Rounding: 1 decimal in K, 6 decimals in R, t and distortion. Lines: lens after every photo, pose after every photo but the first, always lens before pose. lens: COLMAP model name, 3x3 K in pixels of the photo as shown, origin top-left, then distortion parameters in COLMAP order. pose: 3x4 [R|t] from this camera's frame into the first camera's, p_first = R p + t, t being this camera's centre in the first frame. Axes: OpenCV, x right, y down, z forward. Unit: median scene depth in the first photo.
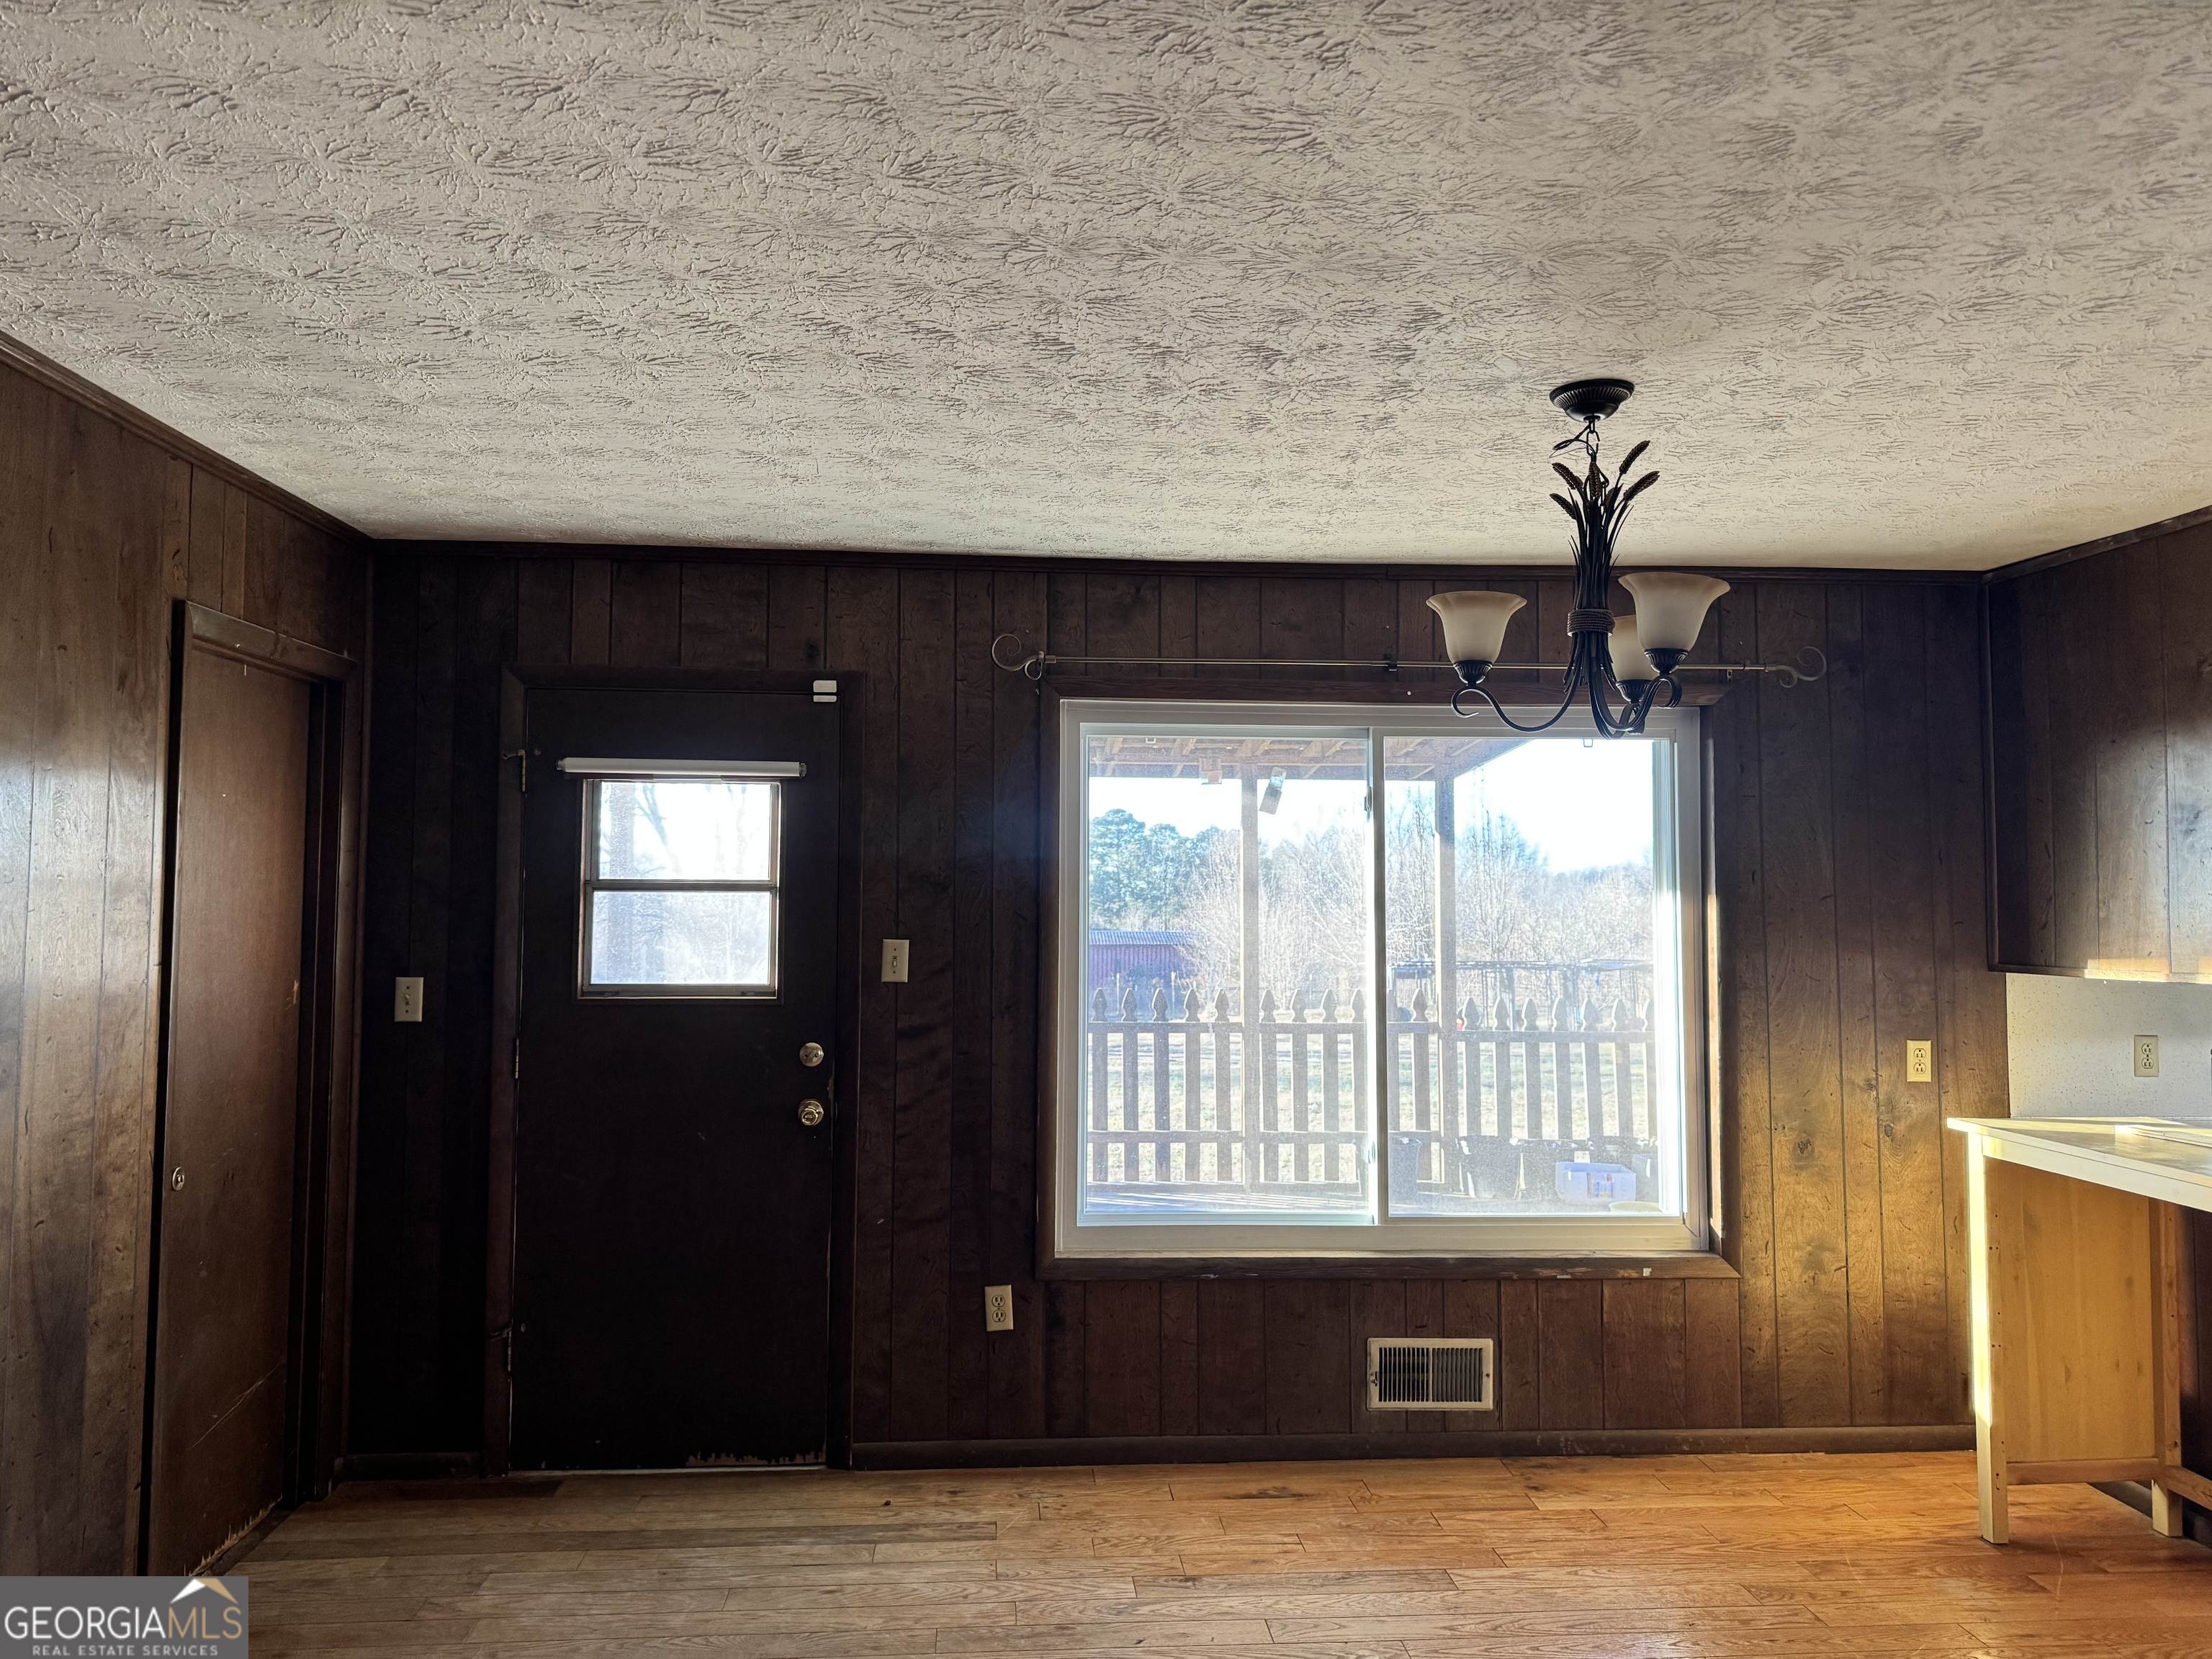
lens RADIAL K [[1551.2, 0, 1111.0], [0, 1551.2, 815.1], [0, 0, 1]] dist [0.075507, -0.107325]
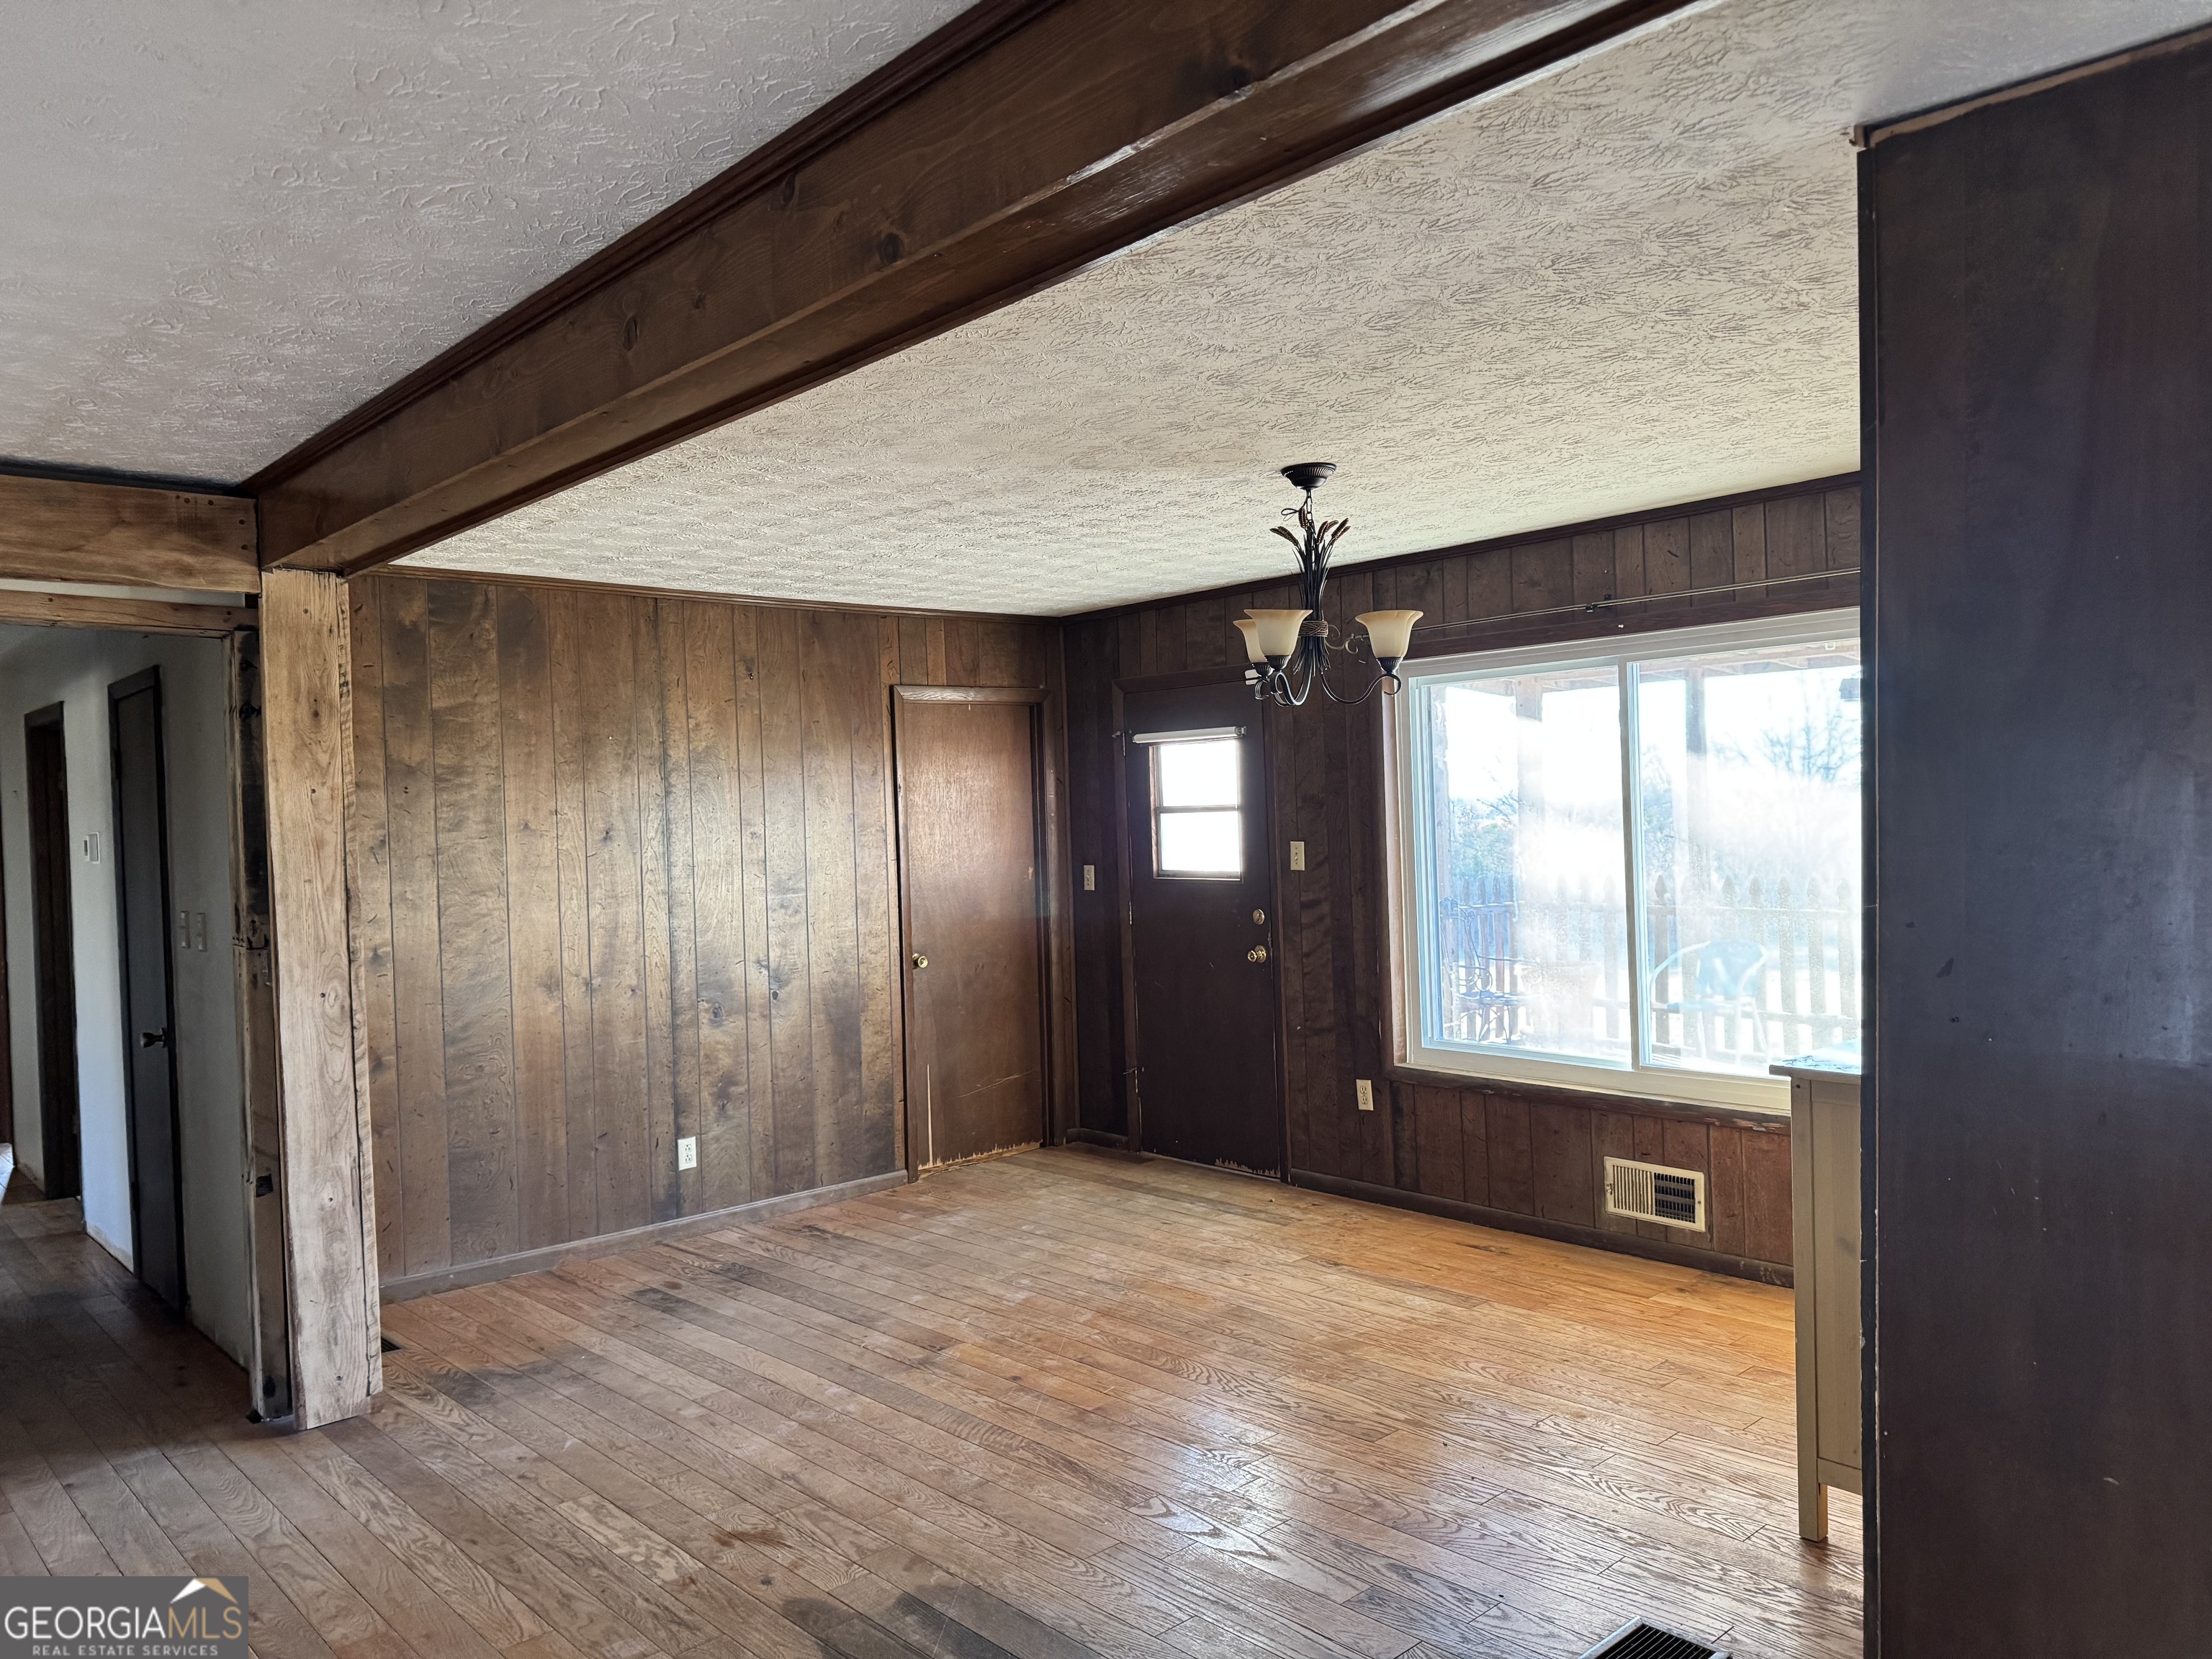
lens RADIAL K [[1556.1, 0, 1106.0], [0, 1556.1, 829.5], [0, 0, 1]] dist [-0.003517, -0.006266]
pose [[0.605056, -0.018307, -0.795972, 0.930132], [0.085951, 0.995395, 0.042442, -0.009144], [0.791530, -0.094095, 0.603843, -0.030587]]
